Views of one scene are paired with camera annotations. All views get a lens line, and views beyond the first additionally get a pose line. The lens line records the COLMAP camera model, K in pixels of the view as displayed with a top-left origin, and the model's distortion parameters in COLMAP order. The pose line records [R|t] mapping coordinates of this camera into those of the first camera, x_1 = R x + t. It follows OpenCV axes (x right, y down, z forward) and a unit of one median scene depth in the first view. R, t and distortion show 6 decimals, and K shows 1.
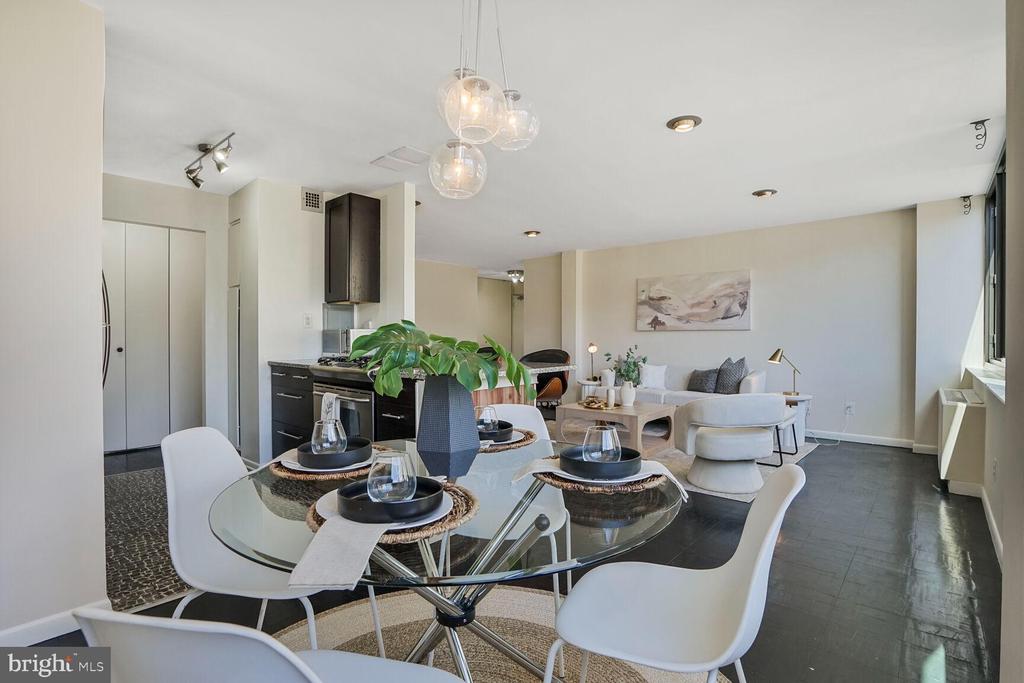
lens RADIAL K [[483.5, 0, 506.9], [0, 483.5, 330.3], [0, 0, 1]] dist [-0.029119, 0.000188]
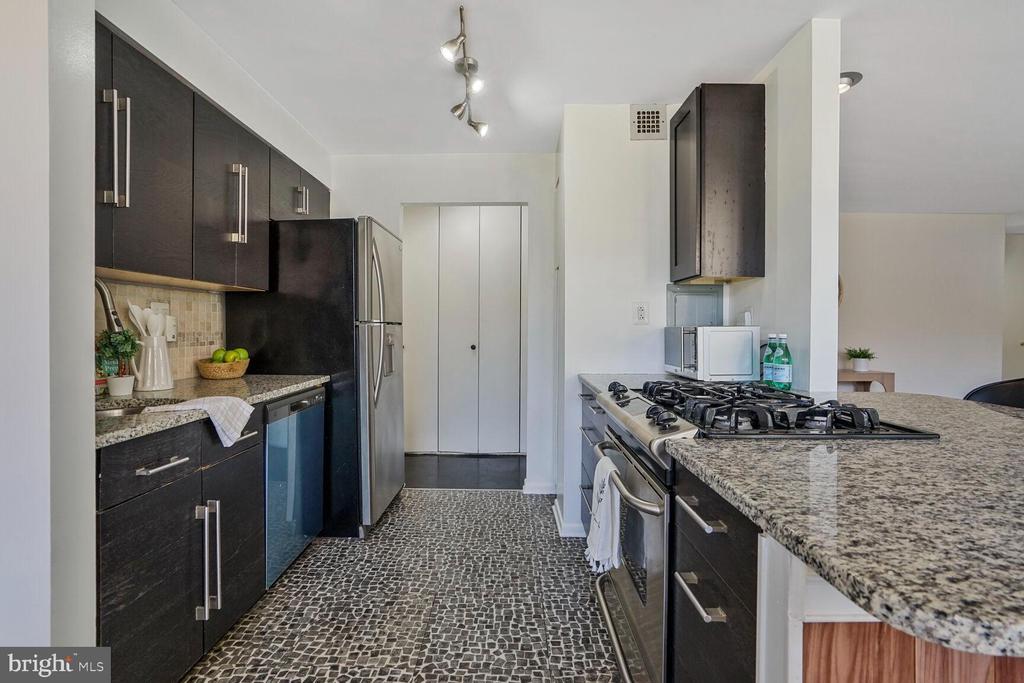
lens RADIAL K [[482.4, 0, 512.1], [0, 482.4, 330.9], [0, 0, 1]] dist [0.000643, 0.000302]
pose [[0.662963, 0.007813, -0.748611, -0.045377], [0.005927, 0.999859, 0.015684, -0.007049], [0.748629, -0.014835, 0.662824, 0.434087]]
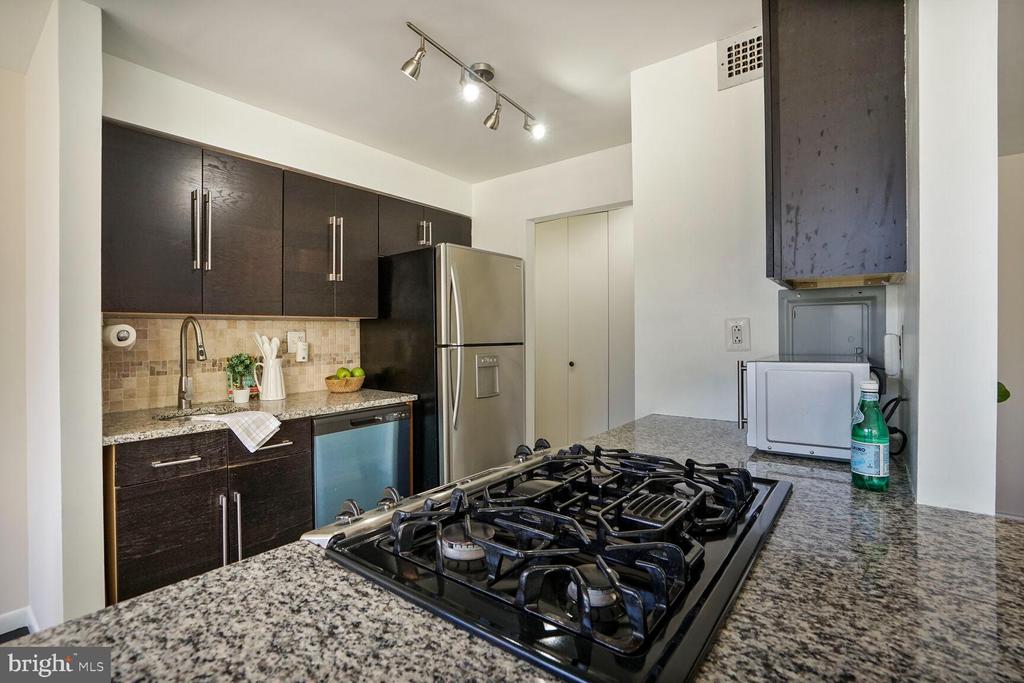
lens RADIAL K [[483.5, 0, 506.9], [0, 483.5, 330.3], [0, 0, 1]] dist [-0.029119, 0.000188]
pose [[0.067842, -0.004838, -0.997684, 0.009897], [0.019013, 0.999813, -0.003555, -0.025155], [0.997515, -0.018728, 0.067921, 0.739300]]
